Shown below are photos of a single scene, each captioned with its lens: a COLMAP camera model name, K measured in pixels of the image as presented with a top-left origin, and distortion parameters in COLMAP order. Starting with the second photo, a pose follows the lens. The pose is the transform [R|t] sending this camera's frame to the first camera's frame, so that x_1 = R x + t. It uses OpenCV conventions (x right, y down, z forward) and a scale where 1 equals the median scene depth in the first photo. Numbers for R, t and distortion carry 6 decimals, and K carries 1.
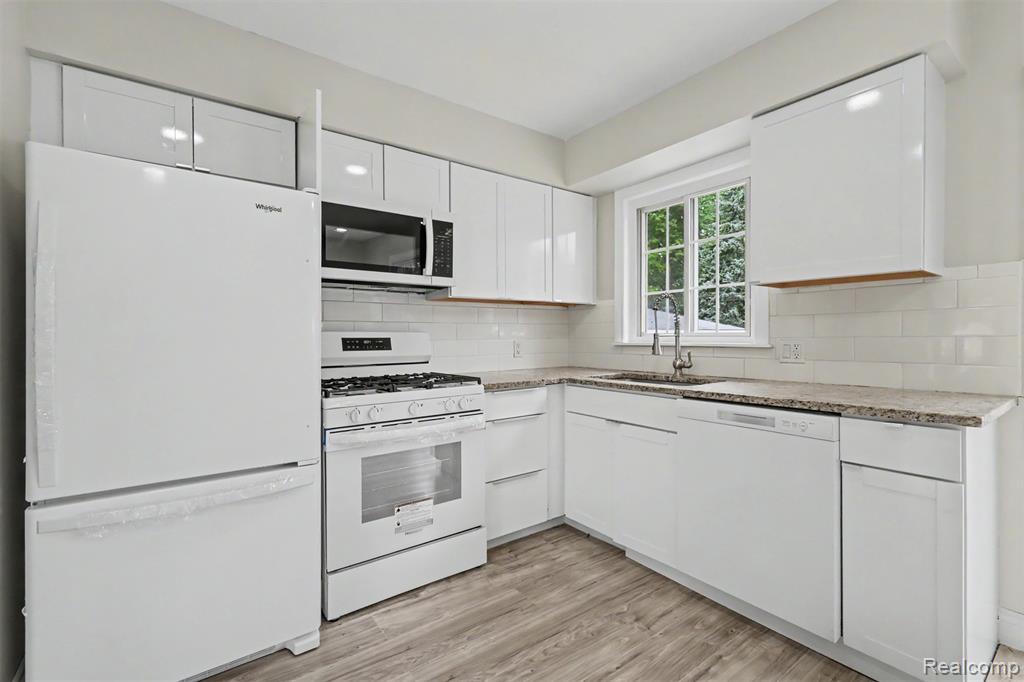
lens RADIAL K [[462.8, 0, 521.9], [0, 462.8, 339.6], [0, 0, 1]] dist [0.004113, -0.000255]
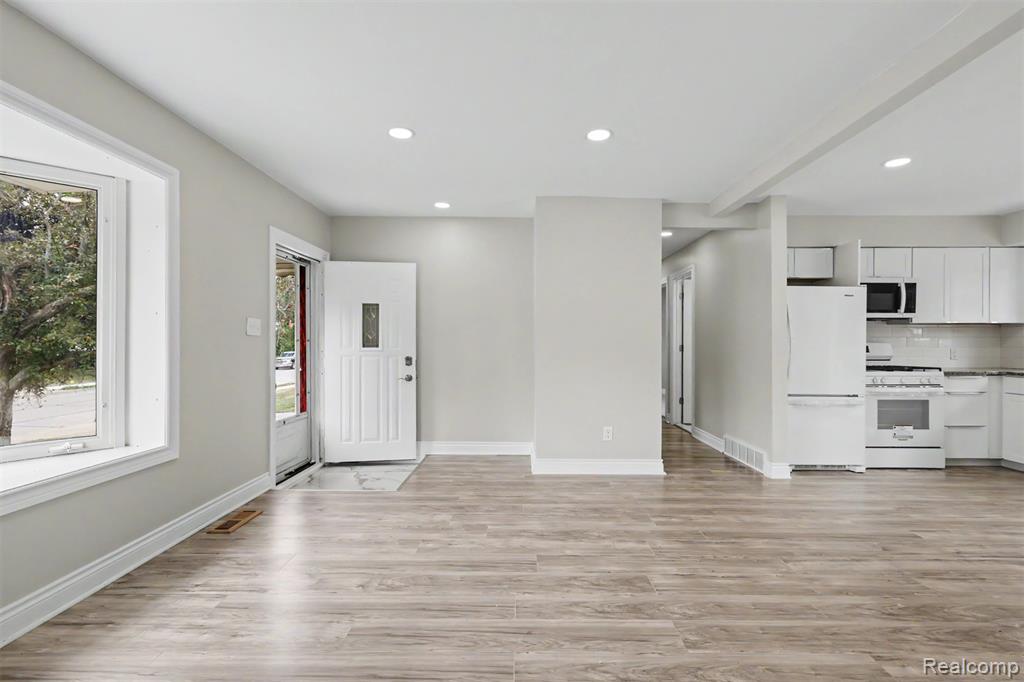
lens RADIAL K [[462.8, 0, 513.3], [0, 462.8, 343.9], [0, 0, 1]] dist [0.004113, -0.000255]
pose [[0.788072, 0.008734, -0.615521, -0.297475], [-0.013156, 0.999910, -0.002655, 0.013835], [0.615442, 0.010190, 0.788116, -1.534508]]
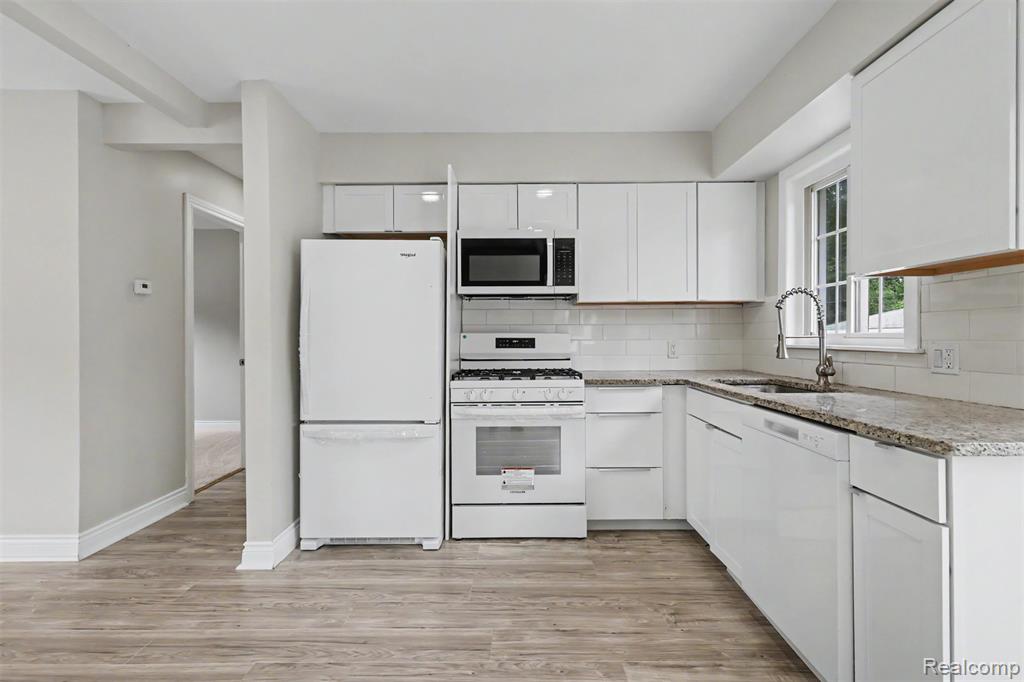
lens RADIAL K [[484.8, 0, 504.1], [0, 484.8, 338.3], [0, 0, 1]] dist [0.000103, 0.001136]
pose [[0.794878, 0.004716, -0.606751, 0.484044], [-0.005115, 0.999986, 0.001071, -0.004524], [0.606748, 0.002252, 0.794891, -0.066023]]
